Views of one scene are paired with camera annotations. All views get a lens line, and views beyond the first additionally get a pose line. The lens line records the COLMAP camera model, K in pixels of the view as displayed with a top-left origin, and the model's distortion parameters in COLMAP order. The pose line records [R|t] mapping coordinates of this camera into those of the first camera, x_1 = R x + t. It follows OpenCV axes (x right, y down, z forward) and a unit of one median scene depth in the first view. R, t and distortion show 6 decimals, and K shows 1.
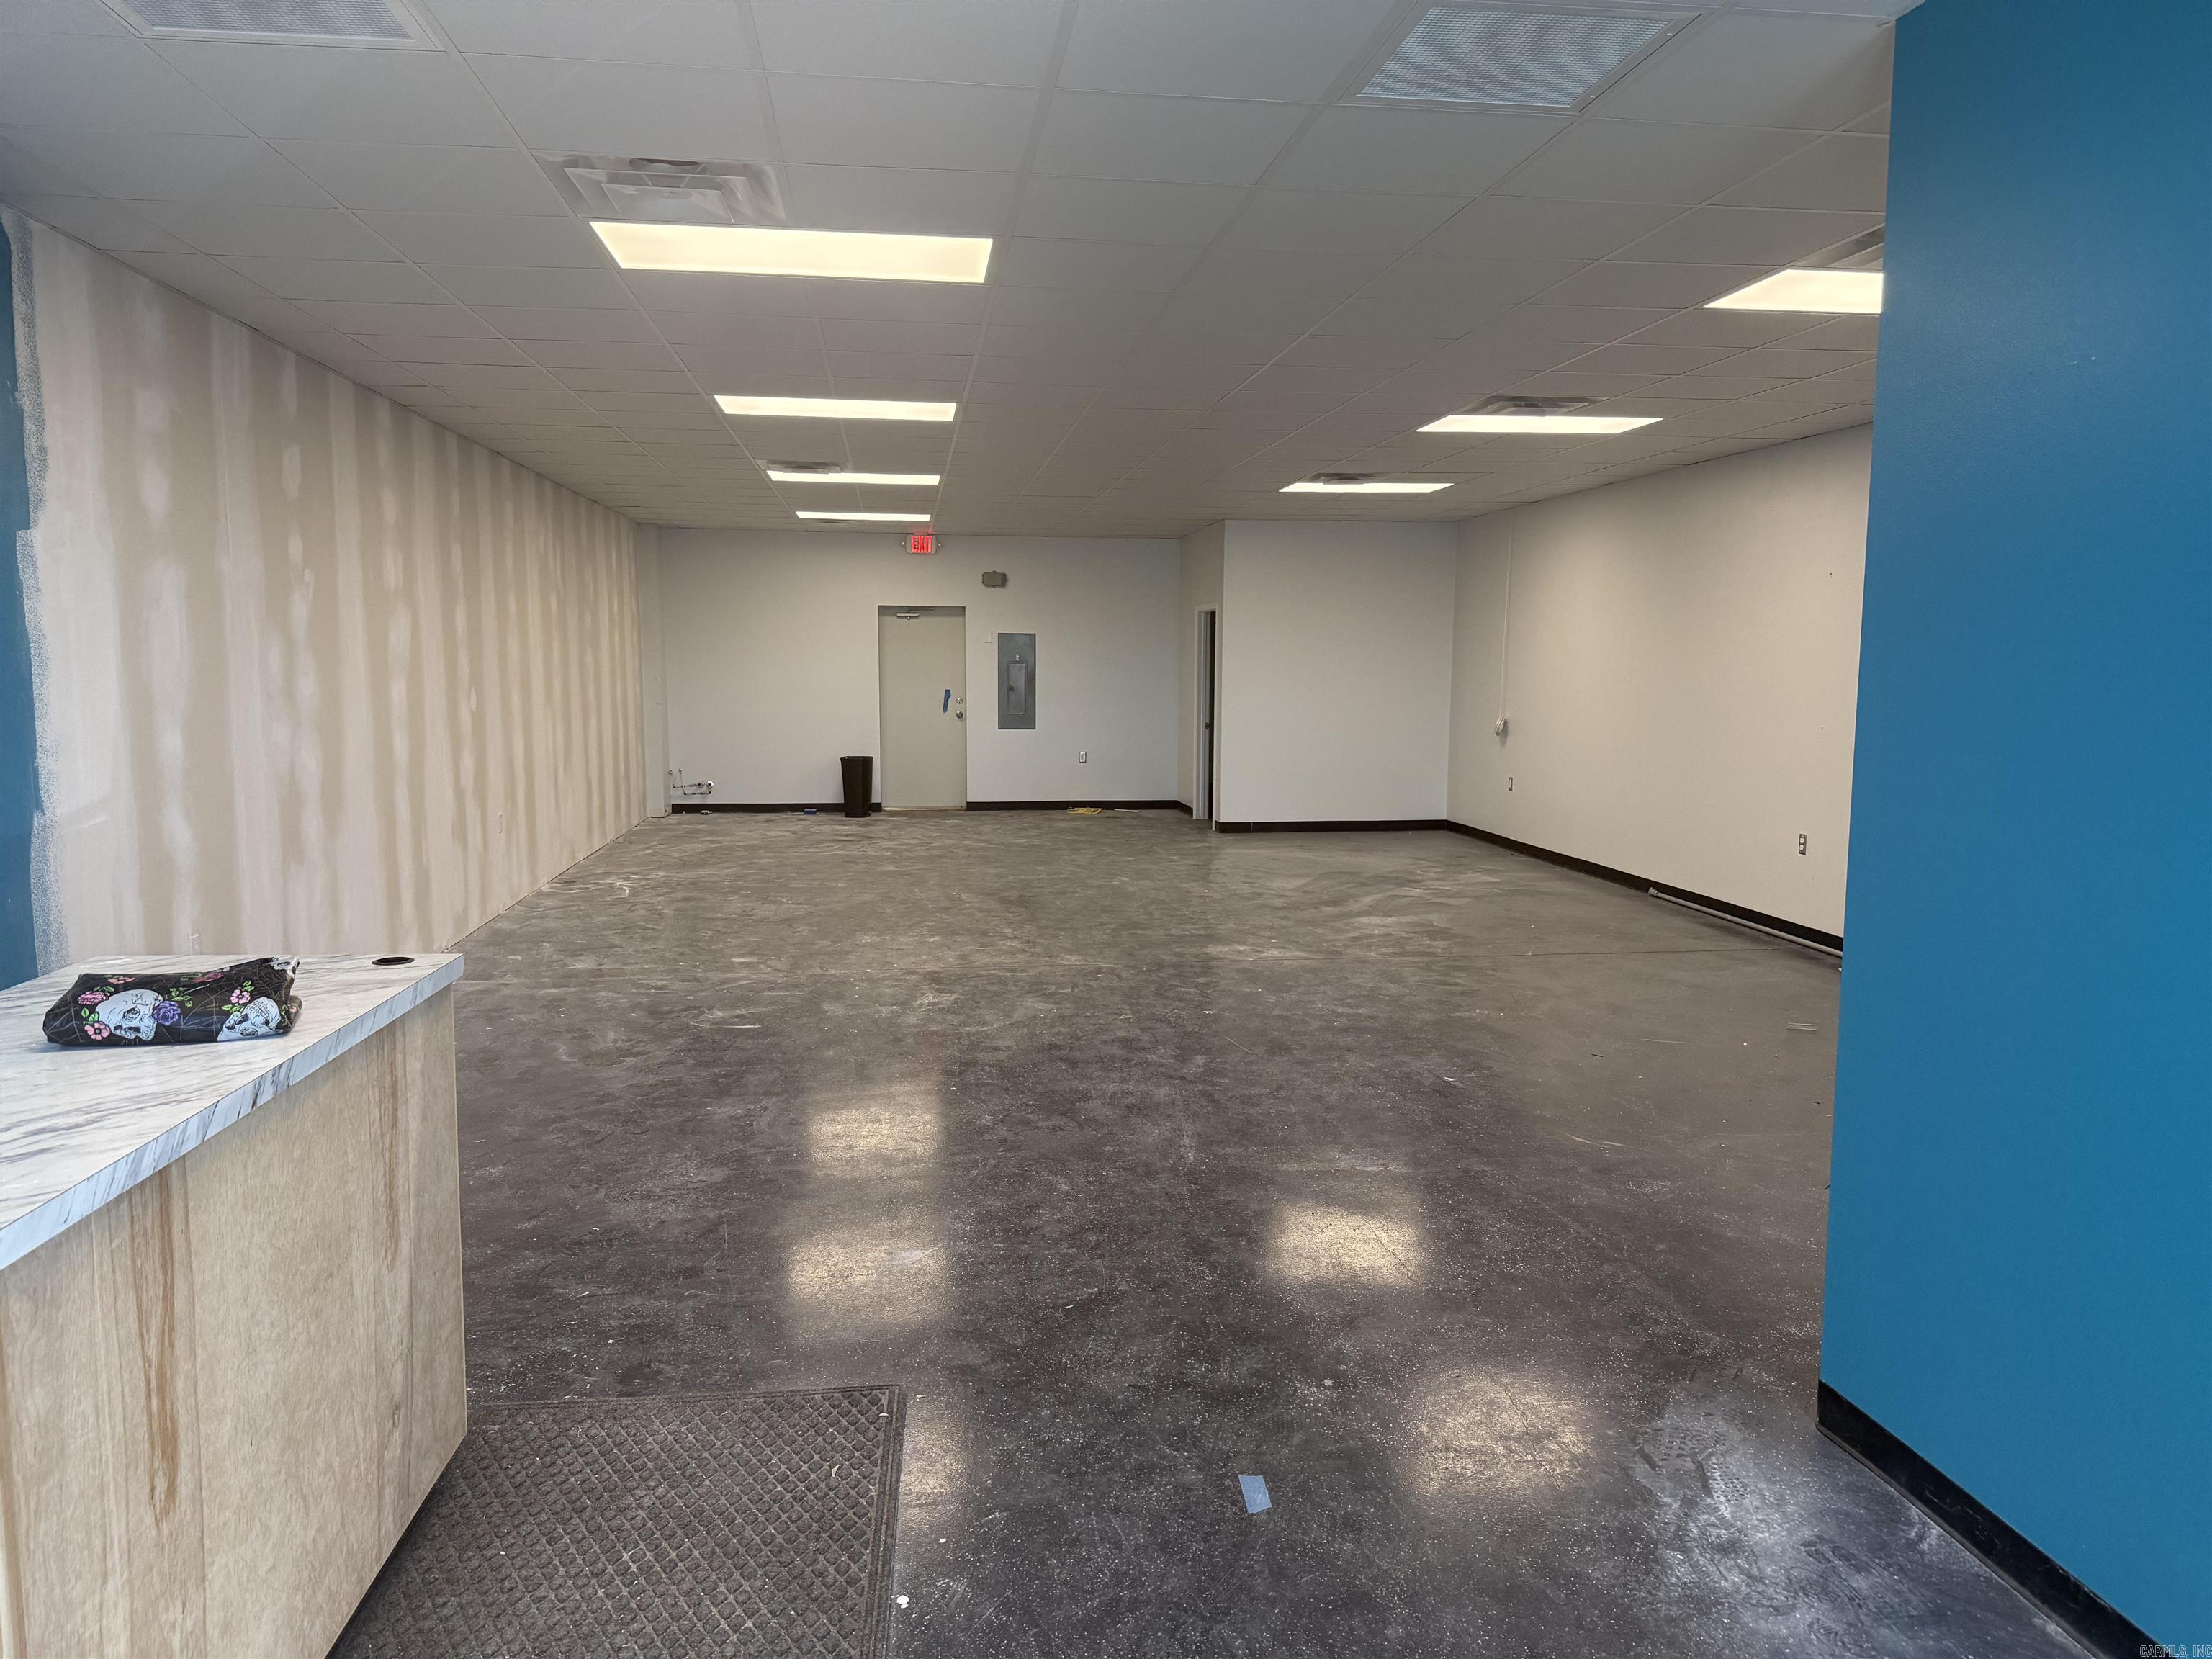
lens RADIAL K [[1546.6, 0, 1124.7], [0, 1546.6, 825.1], [0, 0, 1]] dist [0.097165, -0.110679]
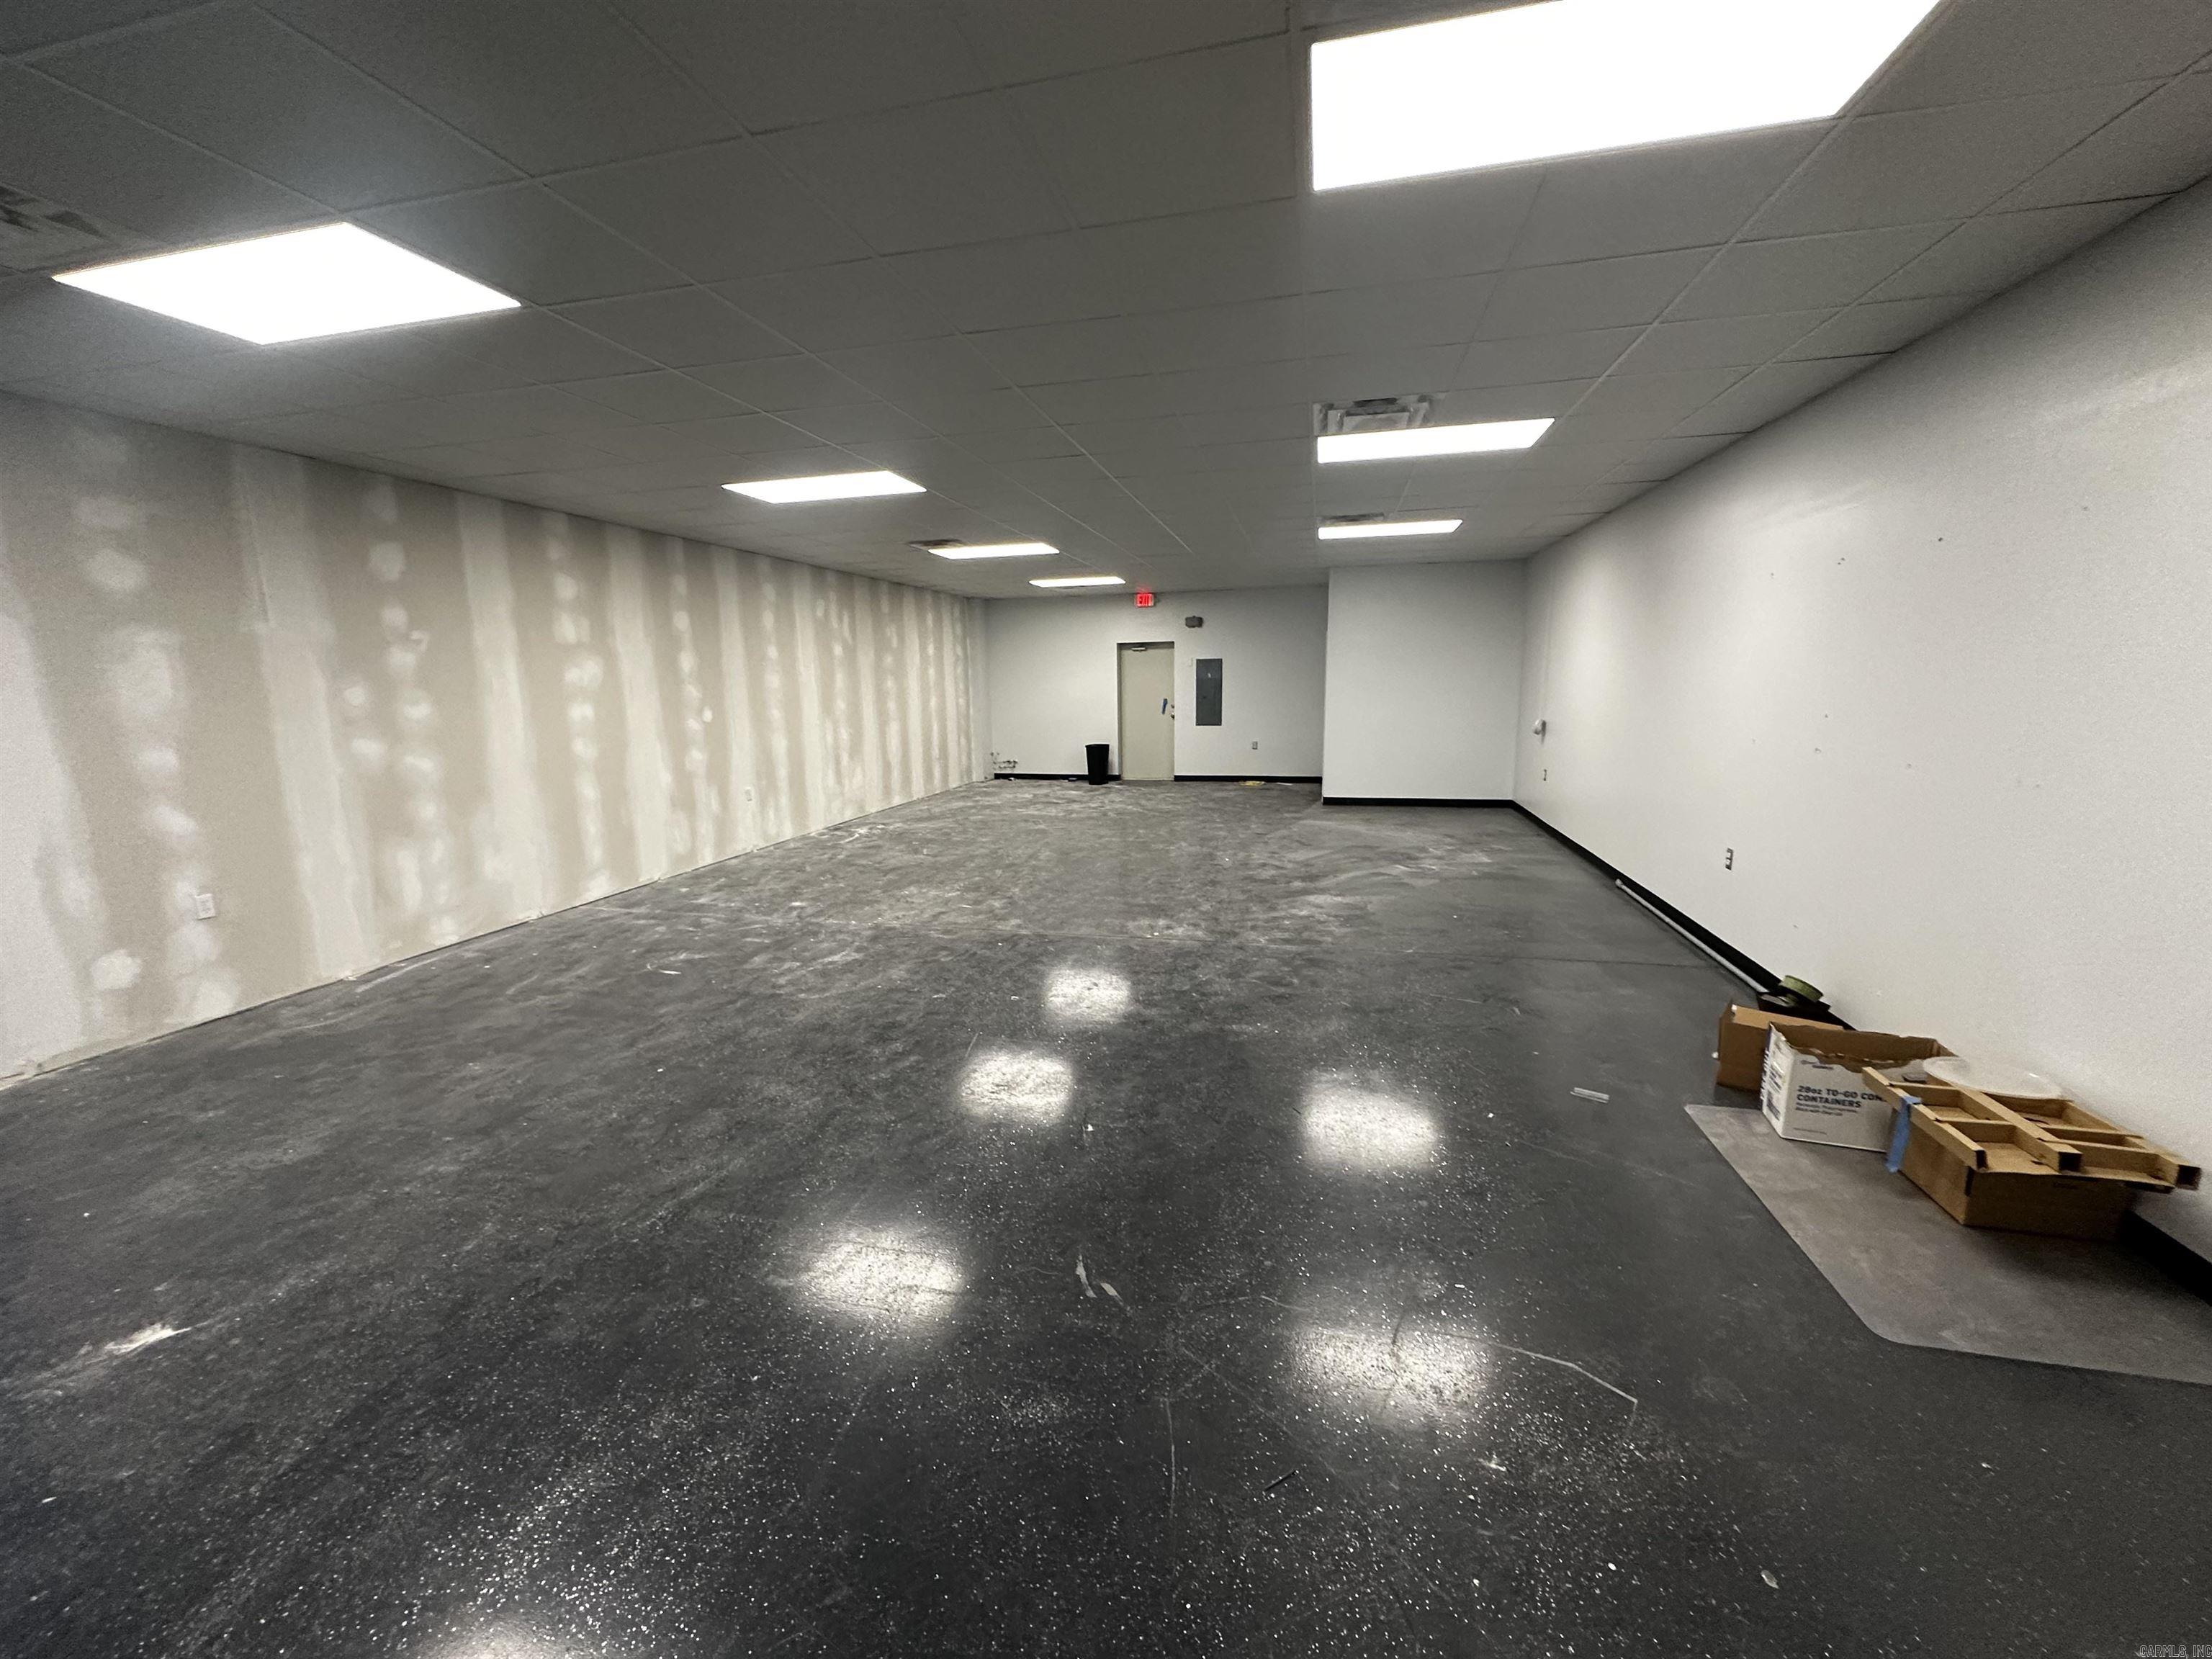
lens RADIAL K [[879.2, 0, 1105.0], [0, 879.2, 832.7], [0, 0, 1]] dist [-0.002726, 0.000663]
pose [[0.927028, 0.045396, -0.372234, 0.288461], [-0.019904, 0.997203, 0.072046, -0.037359], [0.374463, -0.059380, 0.925338, 0.373403]]
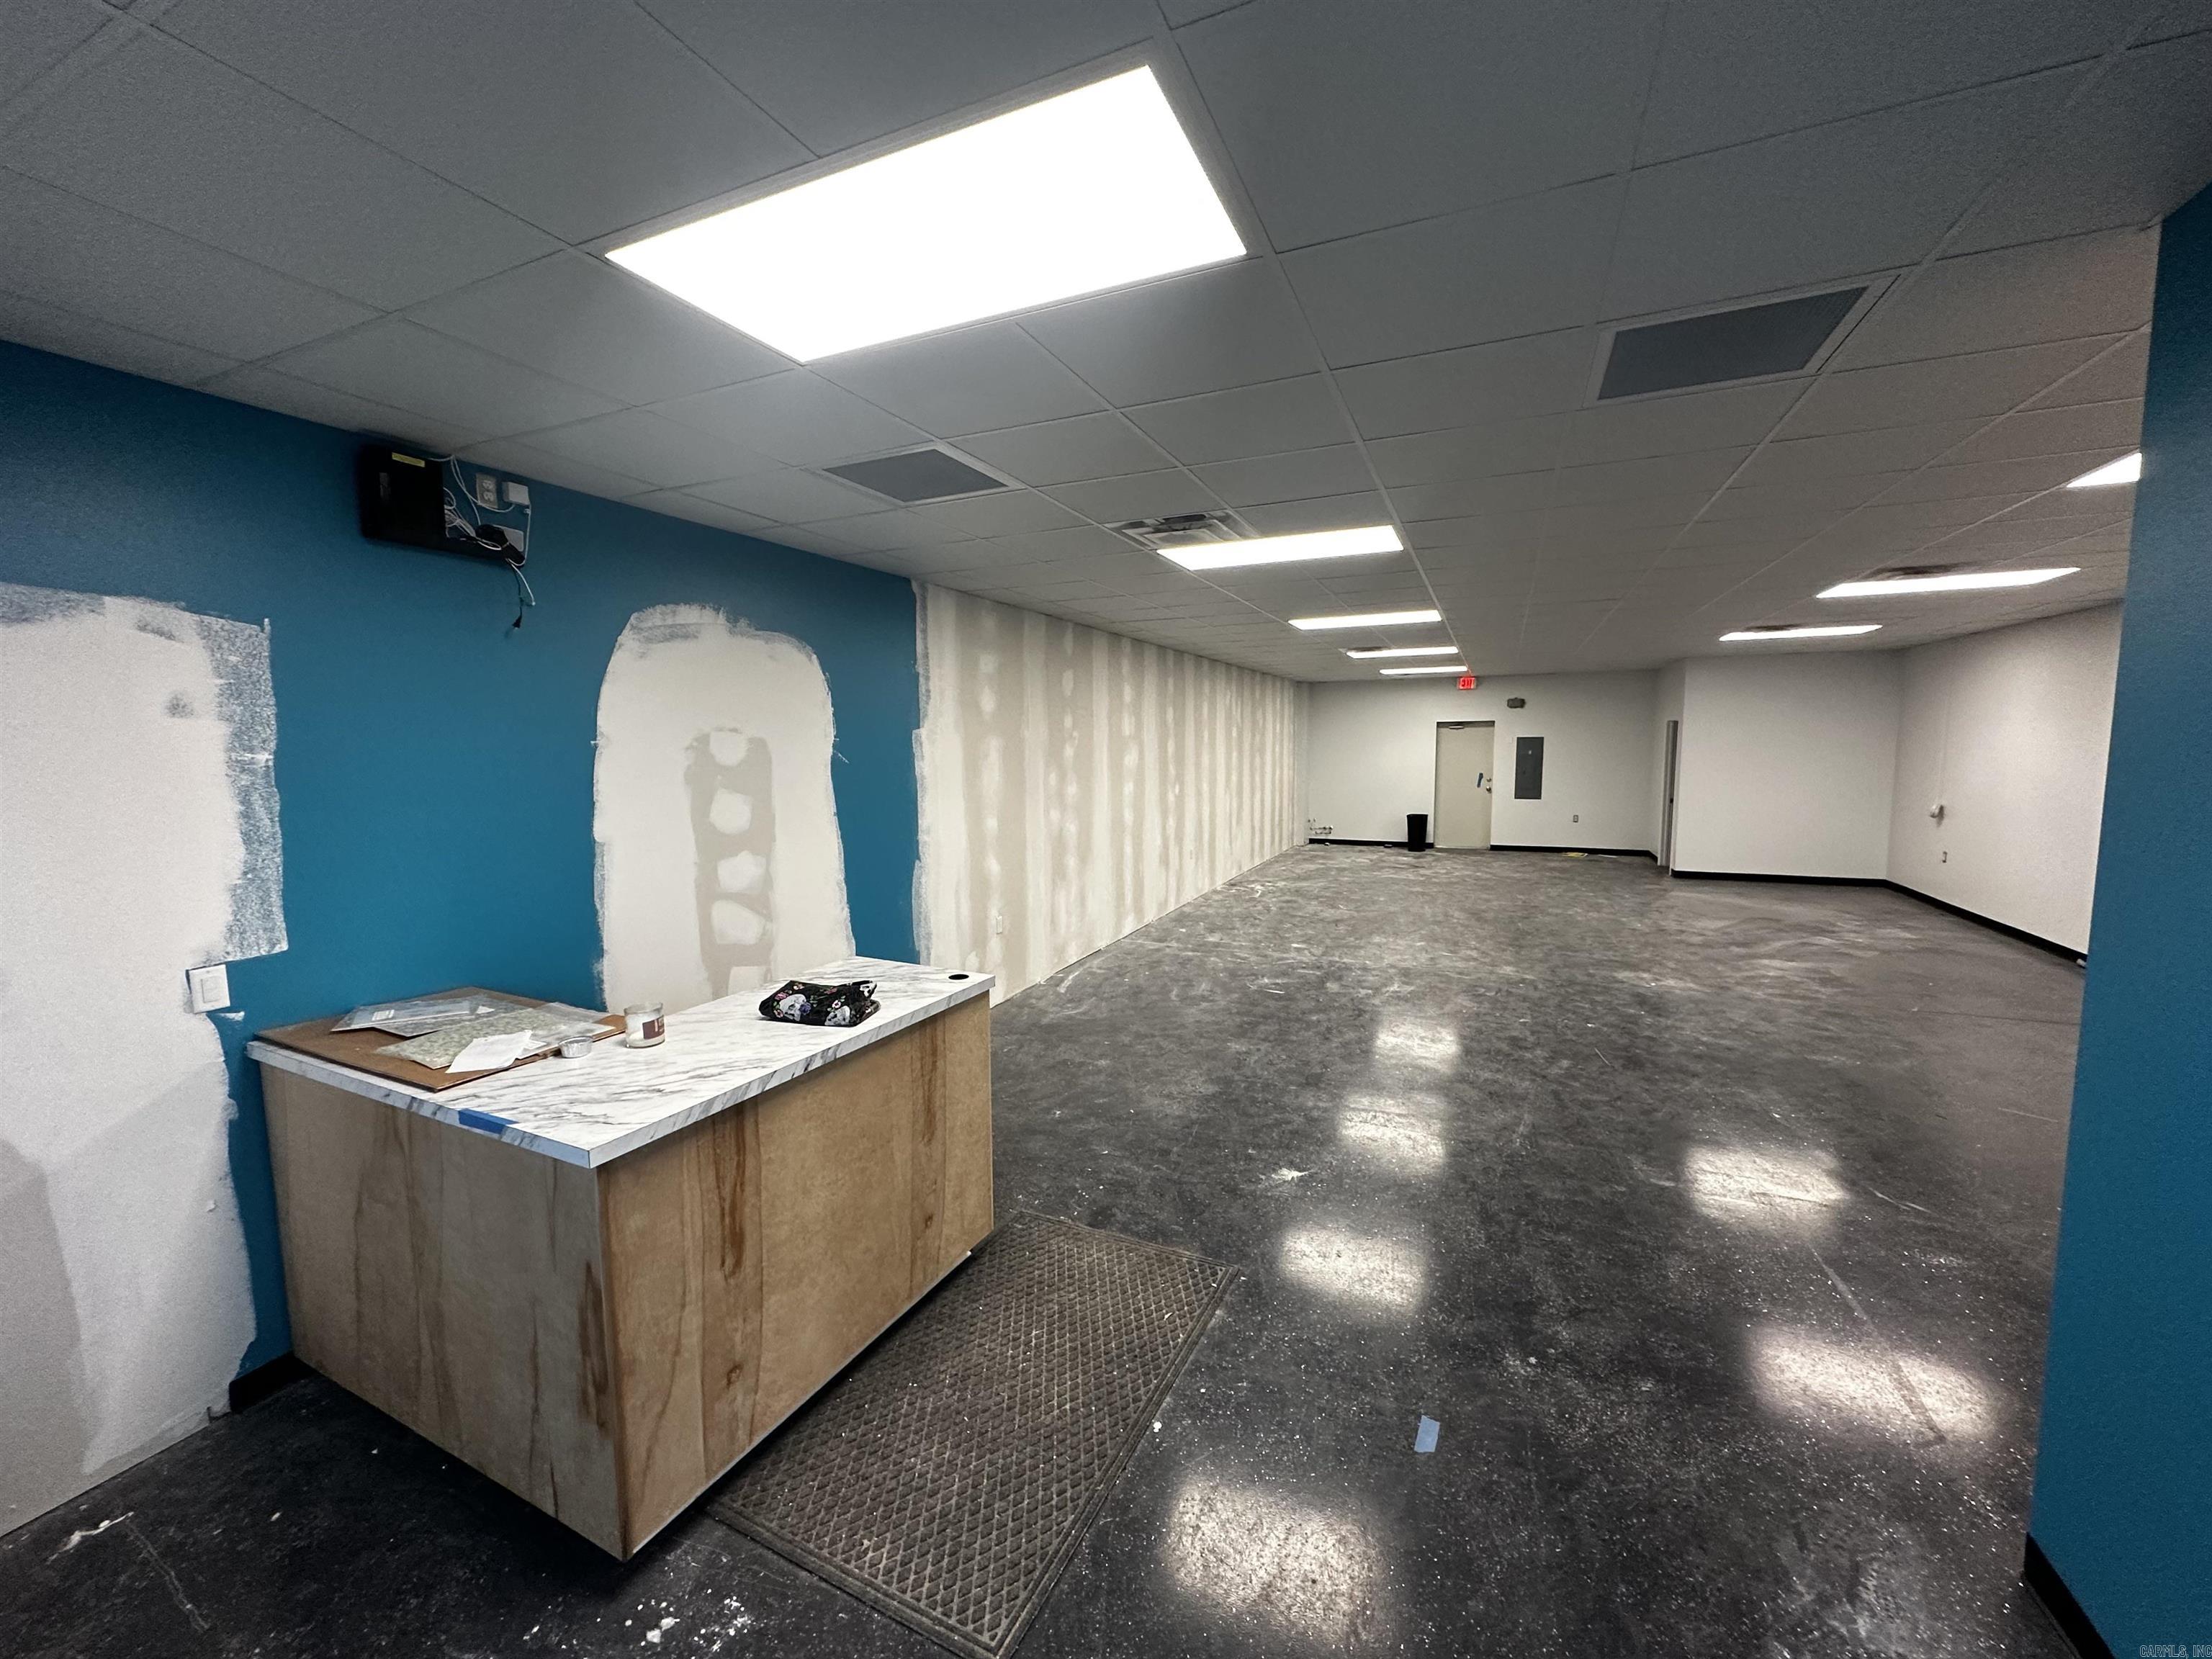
lens RADIAL K [[879.2, 0, 1105.0], [0, 879.2, 832.7], [0, 0, 1]] dist [-0.002726, 0.000663]
pose [[0.843944, 0.042829, -0.534719, 0.084616], [-0.044244, 0.998969, 0.010185, -0.036668], [0.534604, 0.015062, 0.844968, 0.067577]]
